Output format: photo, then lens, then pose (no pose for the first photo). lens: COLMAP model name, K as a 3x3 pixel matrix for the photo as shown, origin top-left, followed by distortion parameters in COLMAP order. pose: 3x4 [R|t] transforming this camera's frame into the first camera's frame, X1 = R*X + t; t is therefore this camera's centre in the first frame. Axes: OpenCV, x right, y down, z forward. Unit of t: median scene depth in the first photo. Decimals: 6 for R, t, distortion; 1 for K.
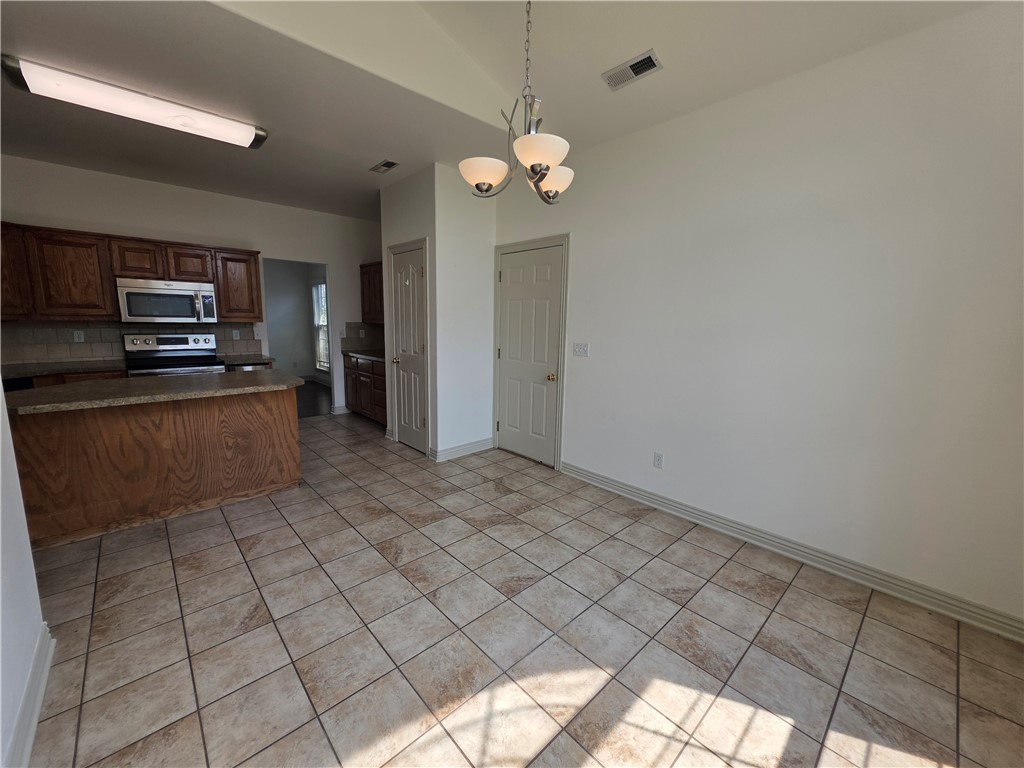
lens RADIAL K [[408.4, 0, 510.3], [0, 408.4, 388.0], [0, 0, 1]] dist [0.001048, 0.000408]
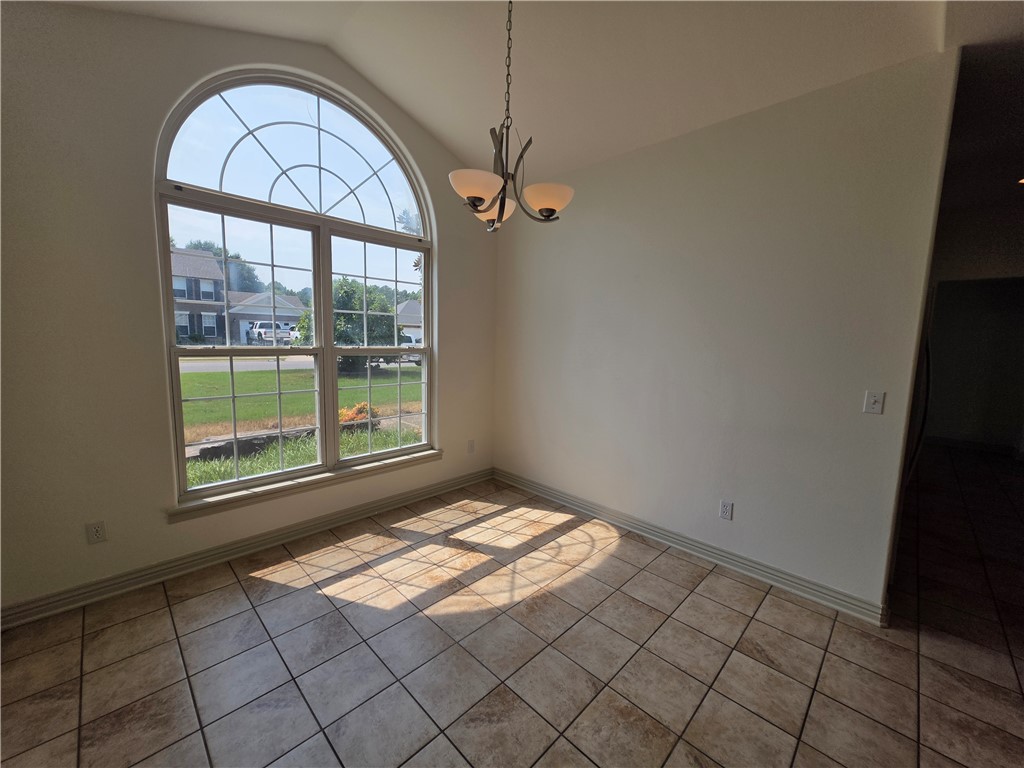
lens RADIAL K [[408.4, 0, 513.8], [0, 408.4, 382.9], [0, 0, 1]] dist [0.001048, 0.000408]
pose [[-0.997707, -0.035076, -0.057883, 0.055052], [-0.049715, 0.960132, 0.275090, -0.367088], [0.045927, 0.277337, -0.959674, 2.045227]]
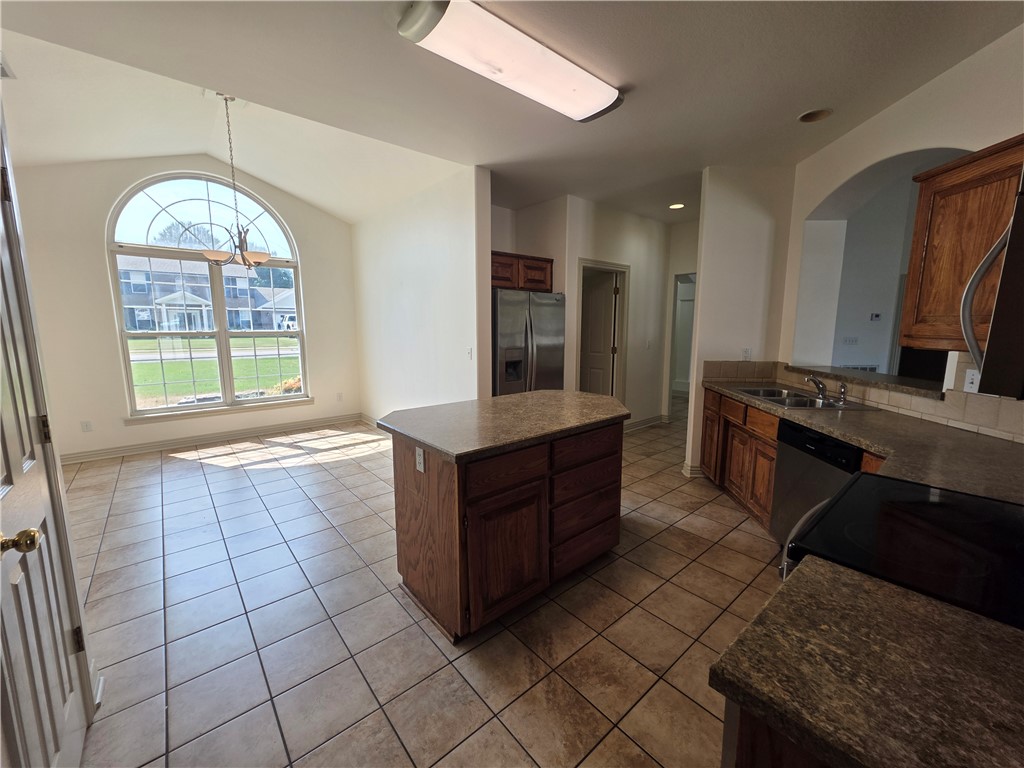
lens RADIAL K [[408.4, 0, 514.3], [0, 408.4, 384.3], [0, 0, 1]] dist [0.001048, 0.000408]
pose [[-0.999282, -0.023608, 0.029624, -1.458471], [-0.013258, 0.950551, 0.310285, -0.569069], [-0.035484, 0.309670, -0.950182, 3.127058]]
